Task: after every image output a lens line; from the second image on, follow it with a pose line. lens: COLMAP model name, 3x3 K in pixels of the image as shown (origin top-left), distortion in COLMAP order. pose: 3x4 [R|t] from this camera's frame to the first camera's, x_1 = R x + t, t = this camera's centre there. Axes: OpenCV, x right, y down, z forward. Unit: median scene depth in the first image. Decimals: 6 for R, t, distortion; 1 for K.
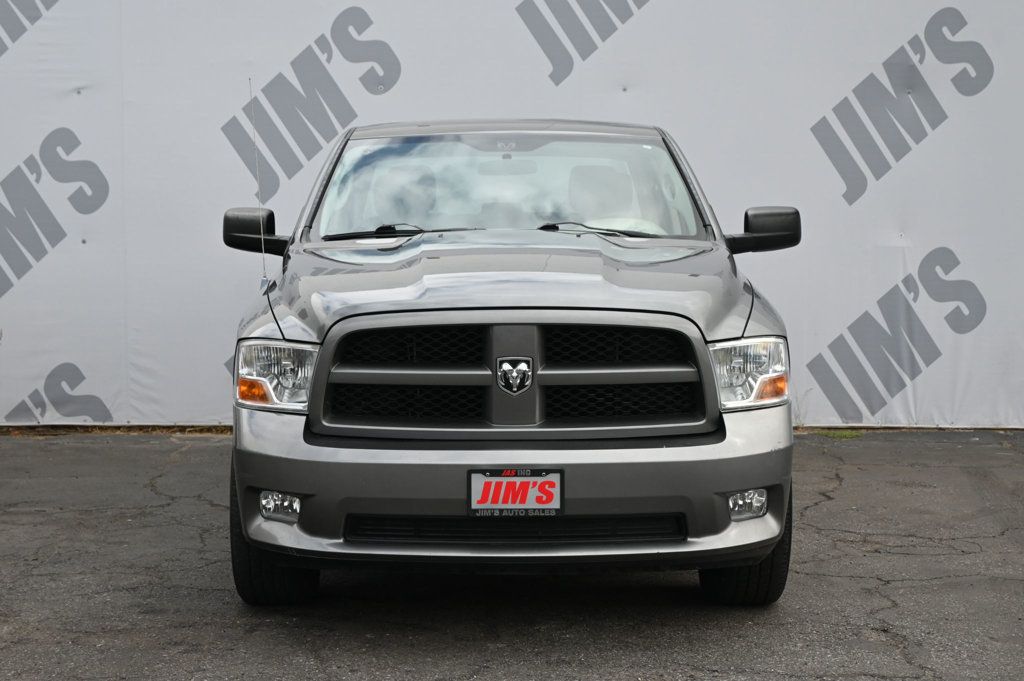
lens RADIAL K [[1353.9, 0, 489.9], [0, 1353.9, 322.4], [0, 0, 1]] dist [0.011809, 0.000000]
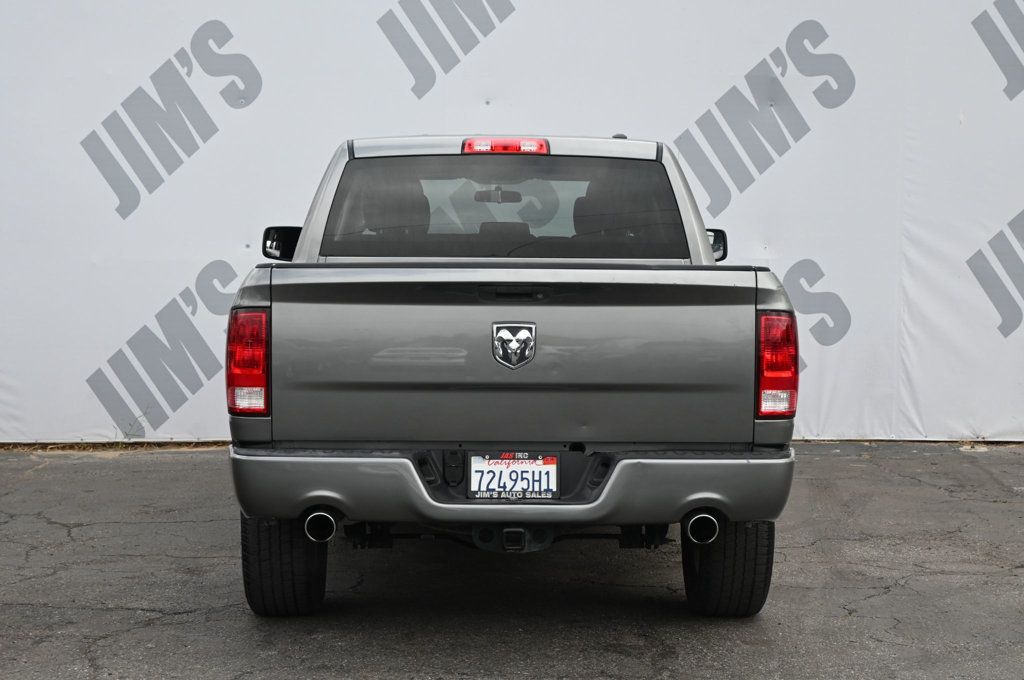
lens RADIAL K [[1358.2, 0, 514.1], [0, 1358.2, 336.1], [0, 0, 1]] dist [0.006426, 0.000000]
pose [[0.999853, -0.005518, 0.016225, 0.102215], [0.005523, 0.999985, -0.000277, 0.000223], [-0.016223, 0.000367, 0.999868, -0.000213]]
